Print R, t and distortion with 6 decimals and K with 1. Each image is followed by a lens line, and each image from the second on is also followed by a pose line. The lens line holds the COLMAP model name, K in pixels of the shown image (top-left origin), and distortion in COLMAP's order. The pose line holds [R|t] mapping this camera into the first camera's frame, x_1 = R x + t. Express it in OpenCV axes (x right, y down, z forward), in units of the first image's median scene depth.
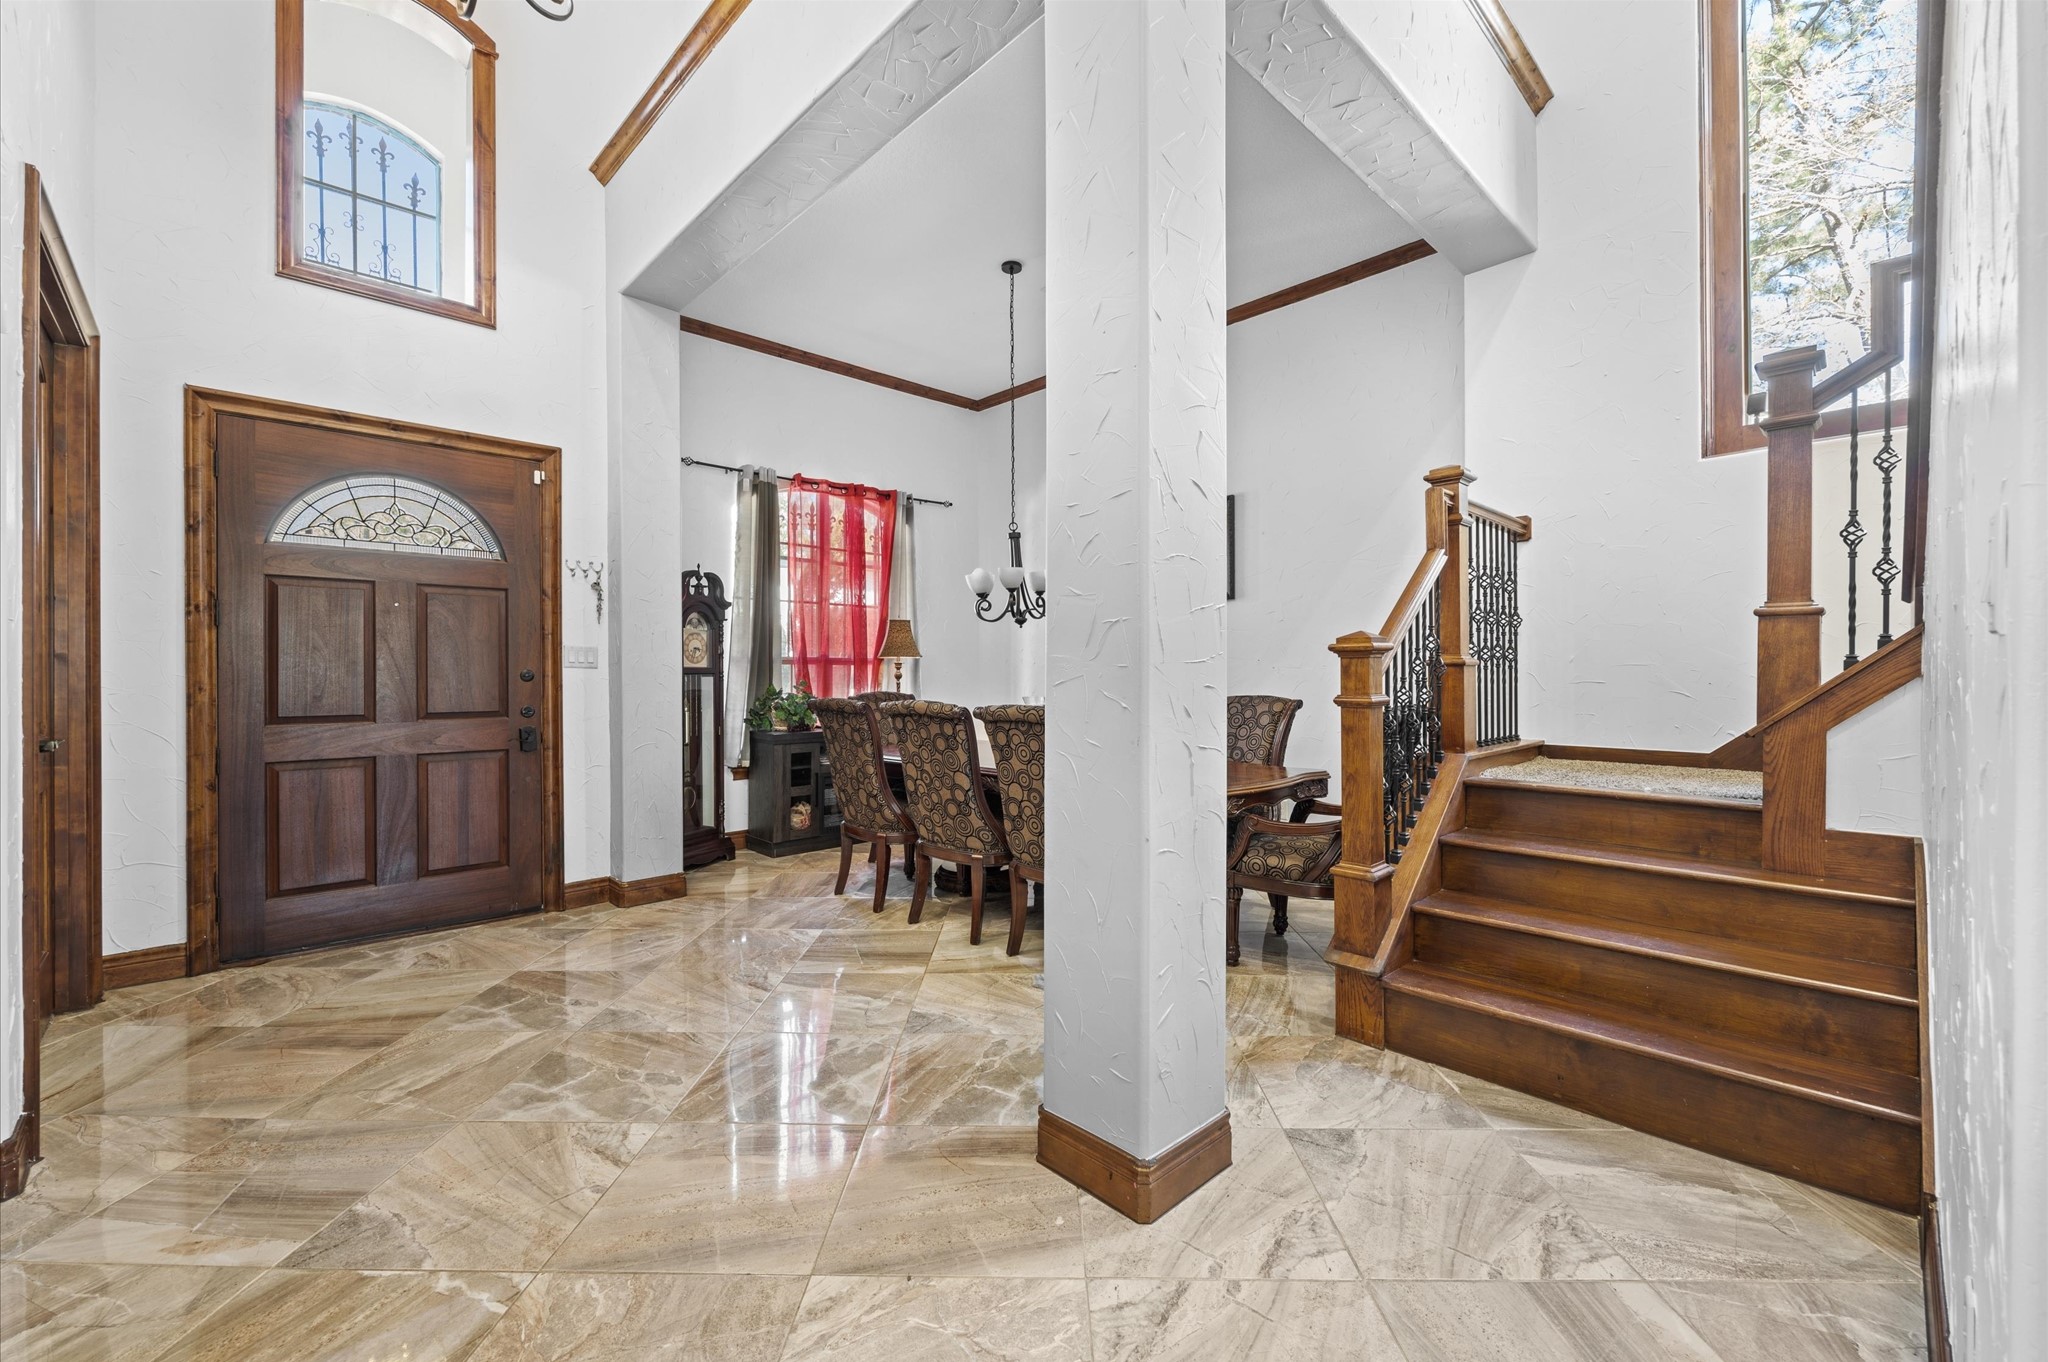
lens RADIAL K [[825.0, 0, 1017.7], [0, 825.0, 684.5], [0, 0, 1]] dist [0.000621, -0.000127]
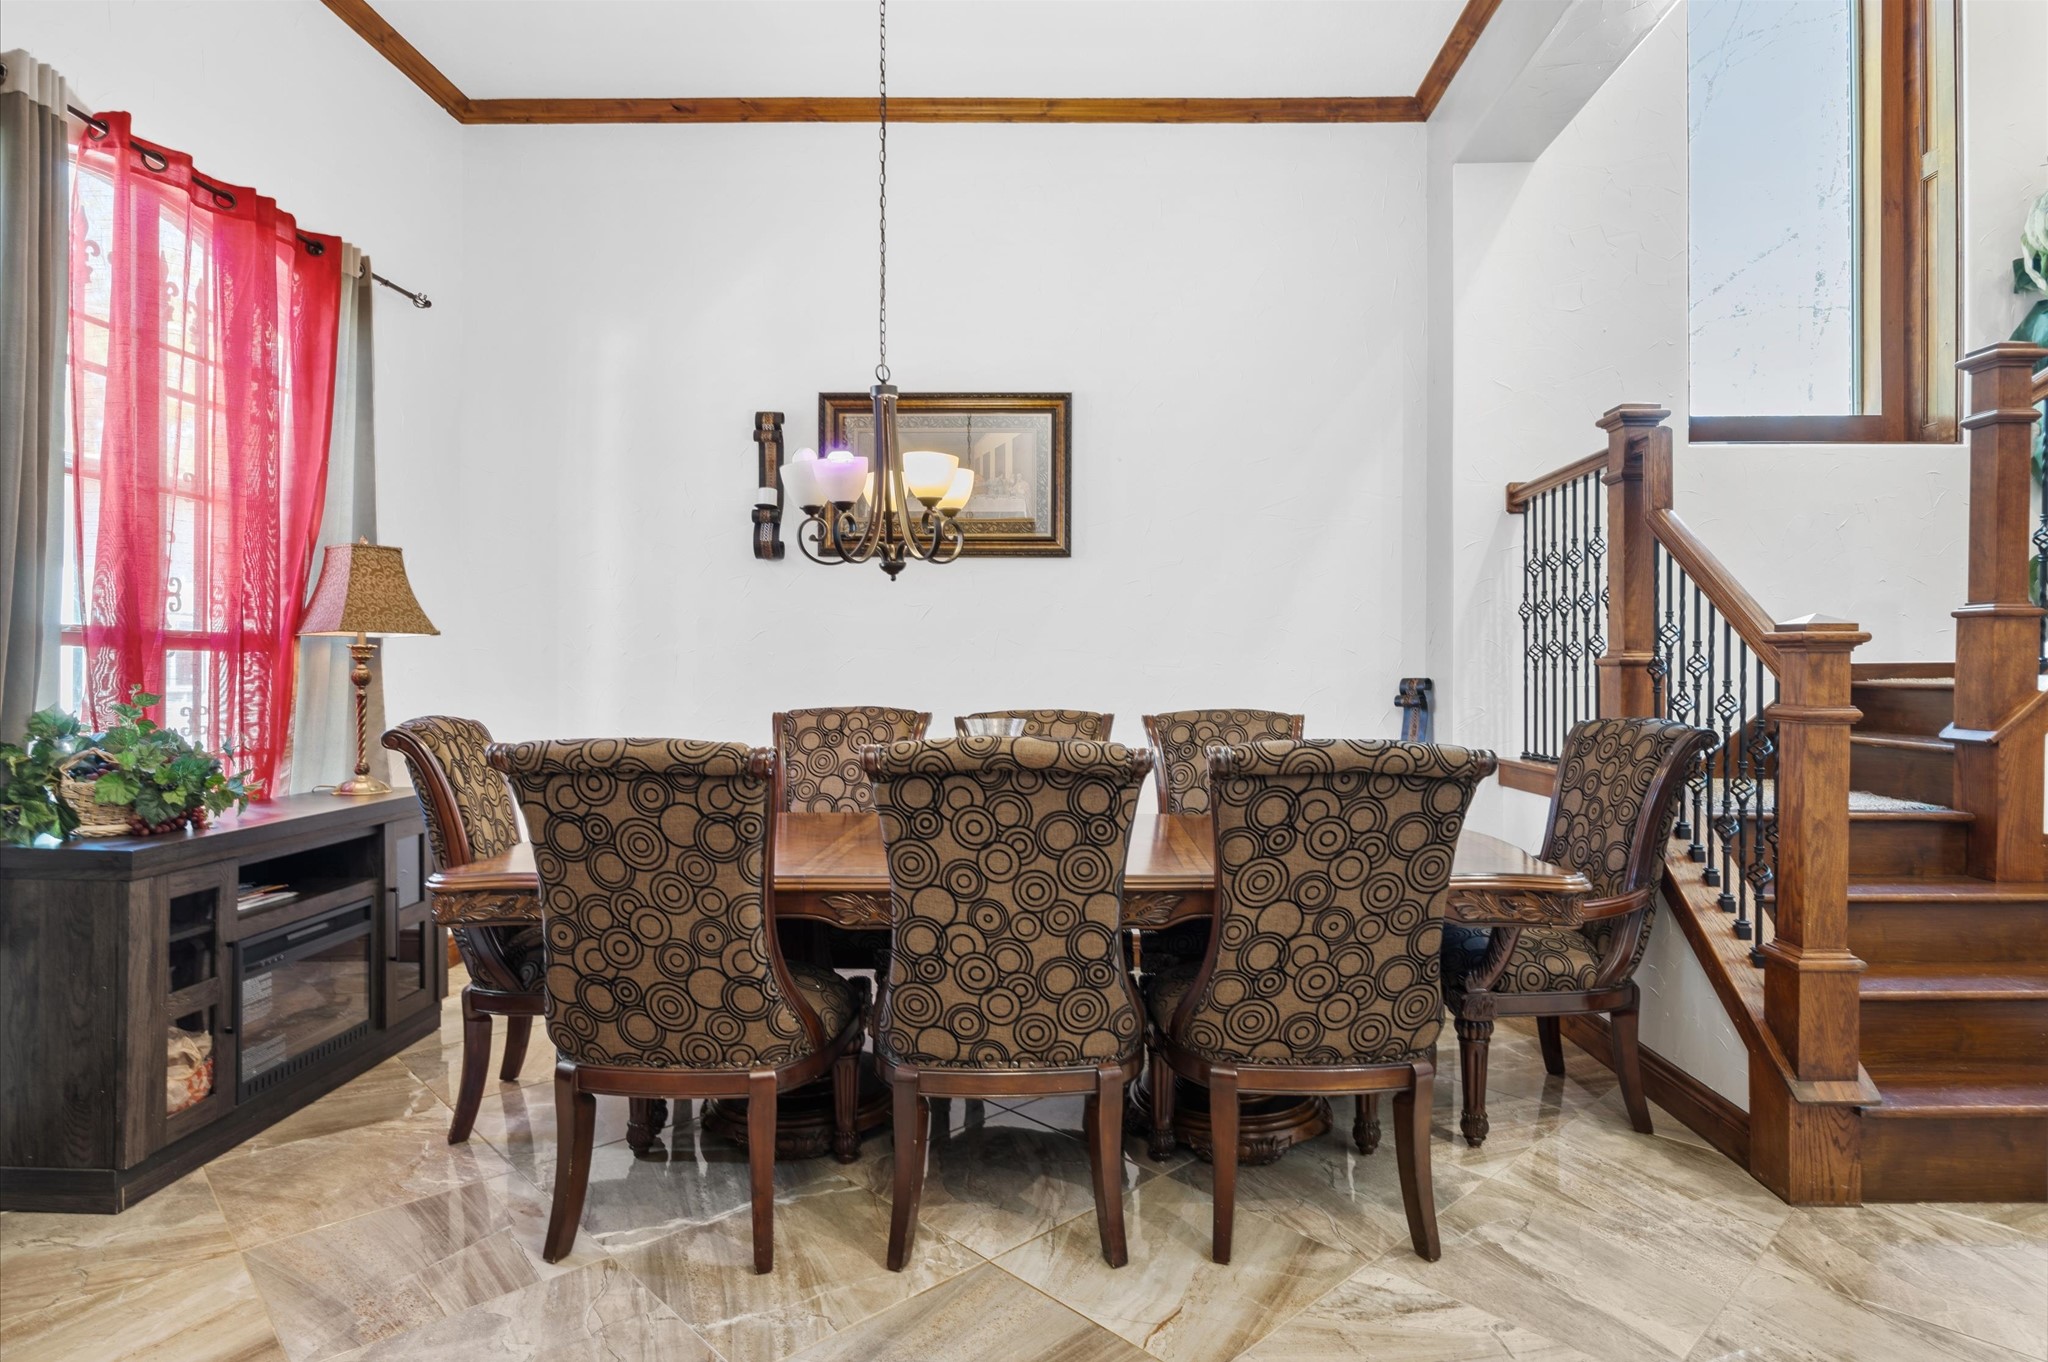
lens RADIAL K [[1118.7, 0, 1027.8], [0, 1118.7, 664.0], [0, 0, 1]] dist [-0.007185, -0.000872]
pose [[0.695603, 0.008811, 0.718372, -0.530164], [0.005485, 0.999830, -0.017575, -0.008614], [-0.718405, 0.016166, 0.695437, 0.593920]]
